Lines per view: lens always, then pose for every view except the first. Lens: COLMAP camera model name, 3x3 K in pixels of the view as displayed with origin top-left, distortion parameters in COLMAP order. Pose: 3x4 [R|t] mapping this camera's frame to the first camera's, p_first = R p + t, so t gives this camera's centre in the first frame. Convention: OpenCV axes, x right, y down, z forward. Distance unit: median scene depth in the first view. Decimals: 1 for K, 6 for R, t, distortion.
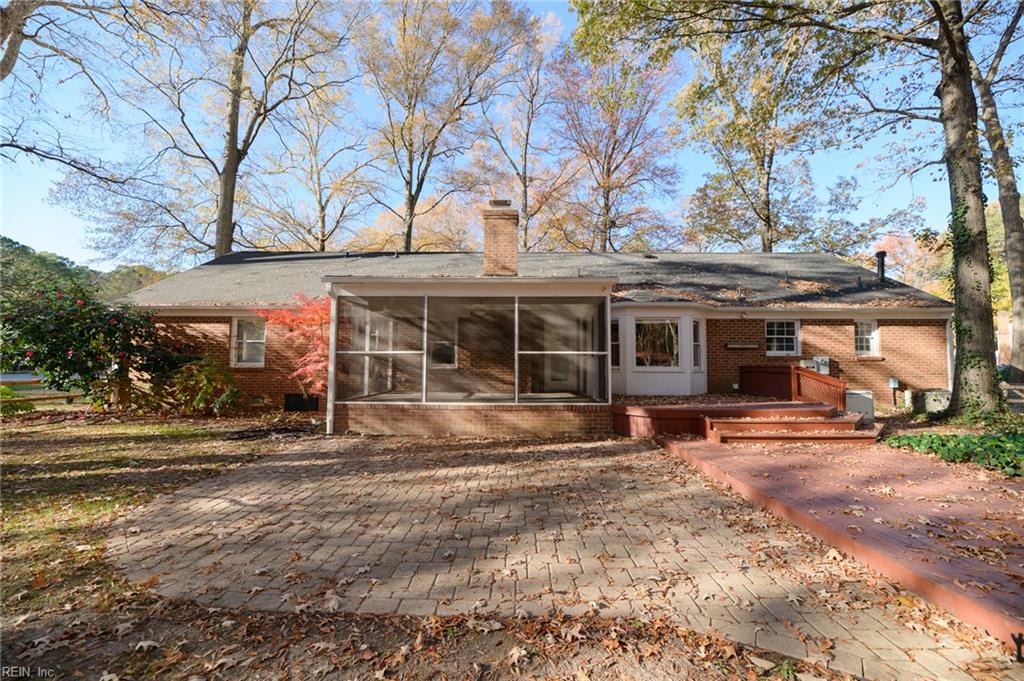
lens RADIAL K [[392.1, 0, 512.0], [0, 392.1, 340.5], [0, 0, 1]] dist [-0.002149, -0.000344]
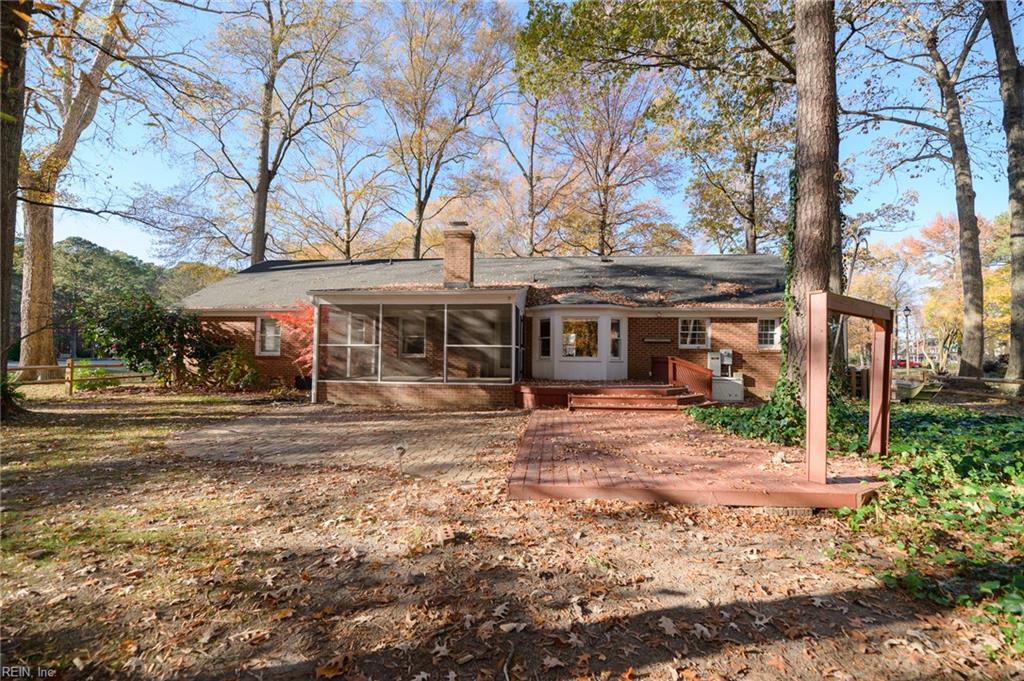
lens RADIAL K [[392.1, 0, 512.0], [0, 392.1, 340.5], [0, 0, 1]] dist [-0.002149, -0.000344]
pose [[0.996211, 0.002449, -0.086938, 0.240808], [-0.000291, 0.999692, 0.024828, -0.013684], [0.086972, -0.024709, 0.995904, -0.219136]]
